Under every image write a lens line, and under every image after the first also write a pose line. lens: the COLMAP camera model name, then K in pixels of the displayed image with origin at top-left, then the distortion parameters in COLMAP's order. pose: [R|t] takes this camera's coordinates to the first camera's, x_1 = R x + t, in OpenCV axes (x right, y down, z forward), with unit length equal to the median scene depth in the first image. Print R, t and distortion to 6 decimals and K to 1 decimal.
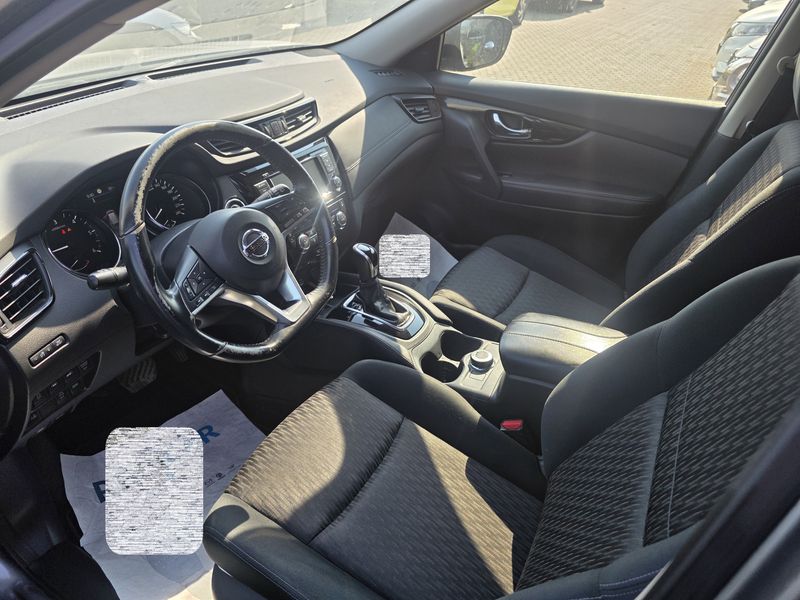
lens RADIAL K [[552.6, 0, 400.0], [0, 552.6, 300.0], [0, 0, 1]] dist [0.034821, -0.002825]
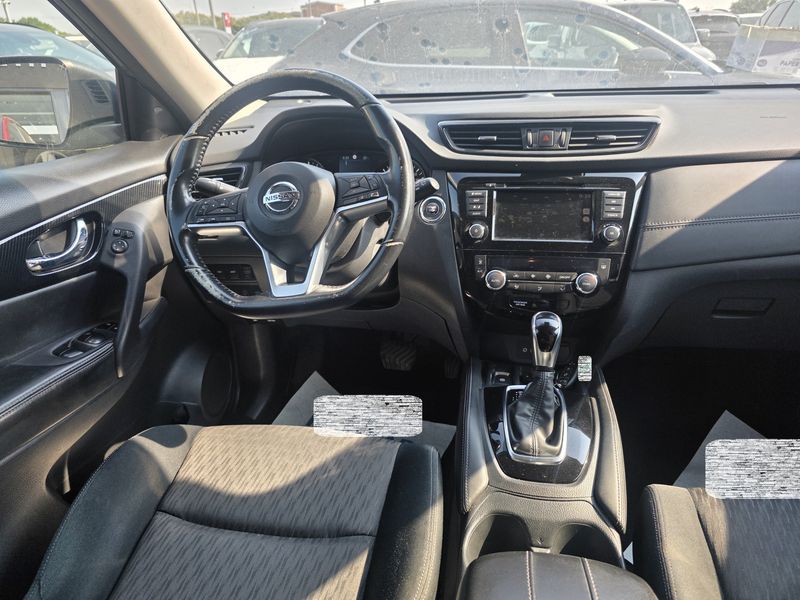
lens RADIAL K [[552.6, 0, 400.0], [0, 552.6, 300.0], [0, 0, 1]] dist [0.034821, -0.002825]
pose [[0.325961, 0.346782, -0.879484, 0.512281], [-0.487444, 0.858750, 0.157946, -0.154058], [0.810029, 0.377215, 0.448956, 0.627796]]
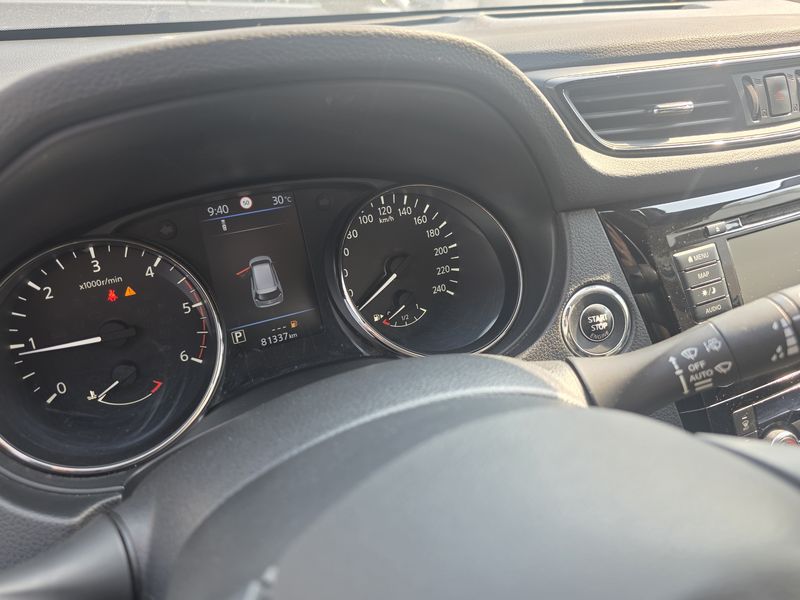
lens RADIAL K [[552.6, 0, 400.0], [0, 552.6, 300.0], [0, 0, 1]] dist [0.034821, -0.002825]
pose [[0.828123, 0.230641, -0.510898, -0.232525], [-0.269845, 0.962900, -0.002704, -0.145935], [0.491320, 0.140102, 0.859637, 0.682734]]
